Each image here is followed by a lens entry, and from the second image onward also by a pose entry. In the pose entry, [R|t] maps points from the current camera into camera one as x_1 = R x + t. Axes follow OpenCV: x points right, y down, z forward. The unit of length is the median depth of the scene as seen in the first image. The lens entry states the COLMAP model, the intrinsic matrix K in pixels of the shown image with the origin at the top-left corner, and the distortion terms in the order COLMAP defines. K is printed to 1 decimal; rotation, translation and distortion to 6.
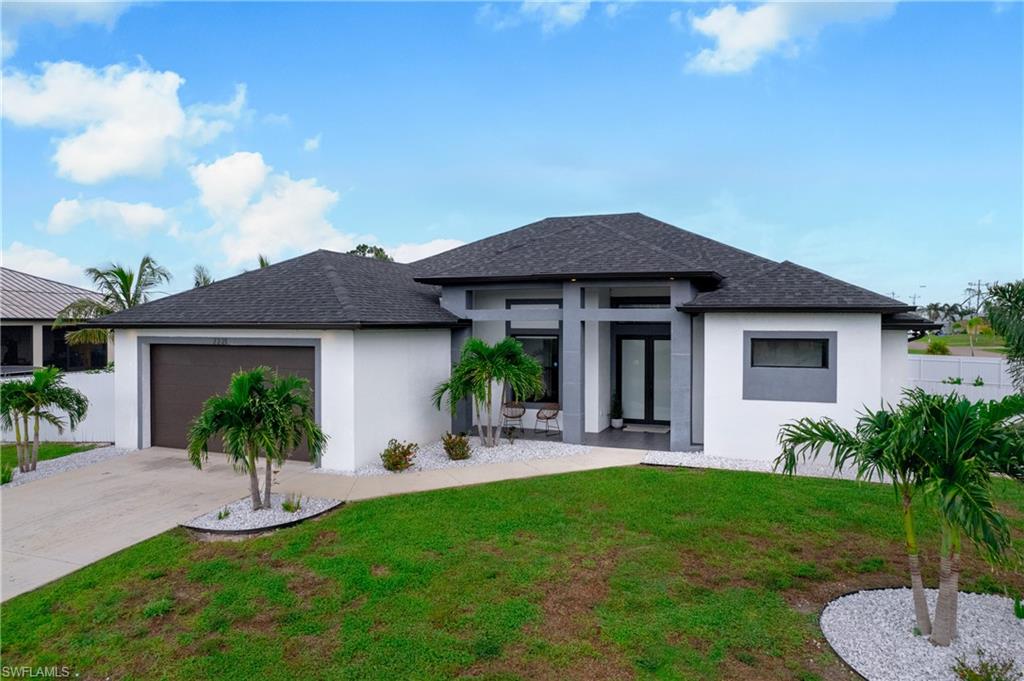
lens RADIAL K [[652.8, 0, 513.0], [0, 652.8, 337.4], [0, 0, 1]] dist [-0.035608, 0.019671]
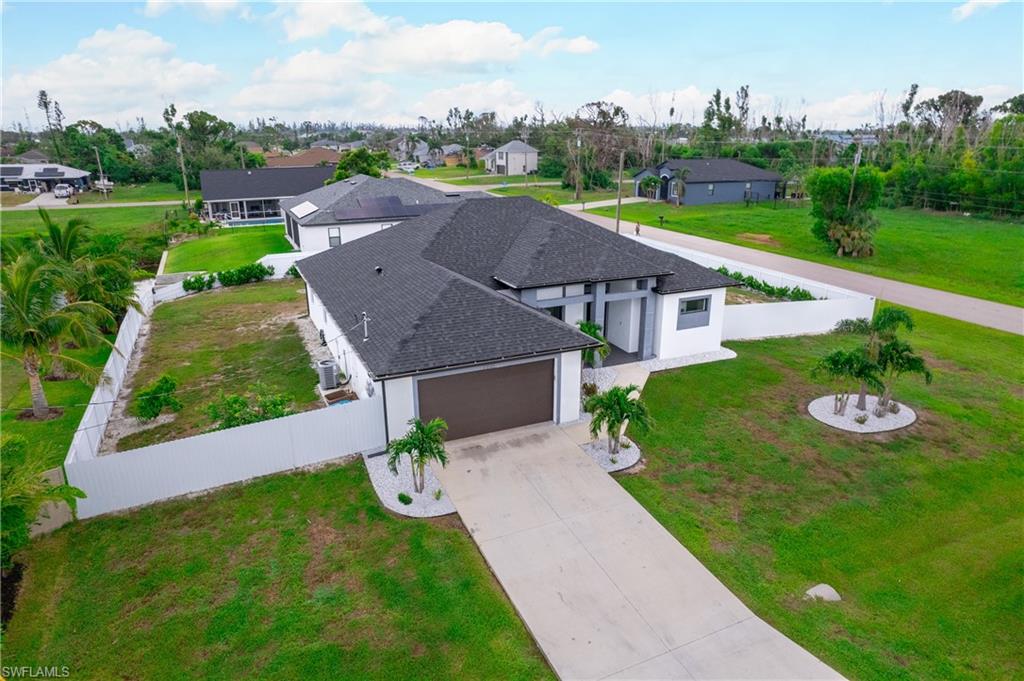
lens RADIAL K [[652.8, 0, 509.6], [0, 652.8, 337.6], [0, 0, 1]] dist [-0.035608, 0.019671]
pose [[0.687114, -0.224101, 0.691125, -1.507780], [0.006449, 0.953086, 0.302632, -0.532362], [-0.726521, -0.203486, 0.656323, -0.000613]]
